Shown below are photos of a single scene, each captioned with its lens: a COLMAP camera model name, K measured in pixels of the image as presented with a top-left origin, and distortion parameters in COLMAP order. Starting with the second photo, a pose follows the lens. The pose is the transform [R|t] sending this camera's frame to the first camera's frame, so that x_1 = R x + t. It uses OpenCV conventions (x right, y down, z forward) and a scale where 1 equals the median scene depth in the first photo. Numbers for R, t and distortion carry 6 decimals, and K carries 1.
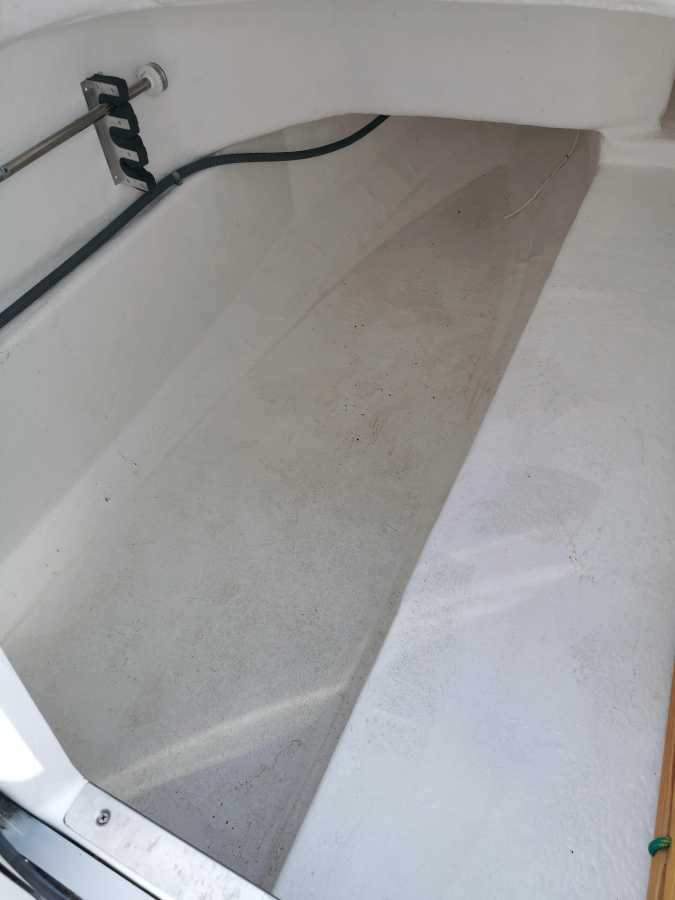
lens RADIAL K [[700.1, 0, 337.3], [0, 700.1, 423.9], [0, 0, 1]] dist [0.055469, -0.075963]
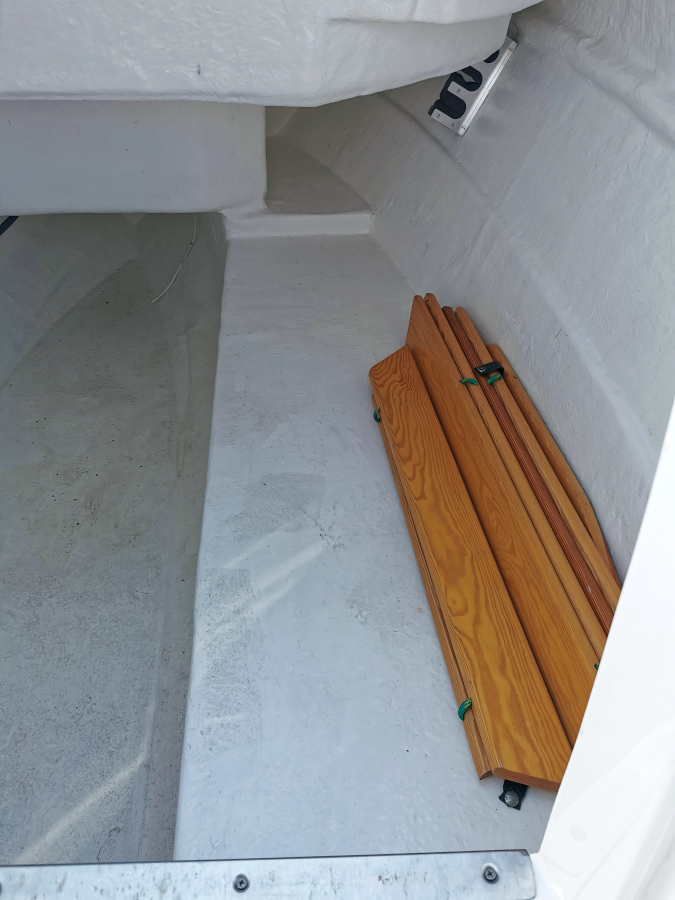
lens RADIAL K [[700.1, 0, 337.3], [0, 700.1, 423.9], [0, 0, 1]] dist [0.055469, -0.075963]
pose [[0.853131, -0.219172, 0.473424, -0.129465], [0.288620, 0.954233, -0.078342, 0.095306], [-0.434586, 0.203476, 0.877344, -0.054856]]
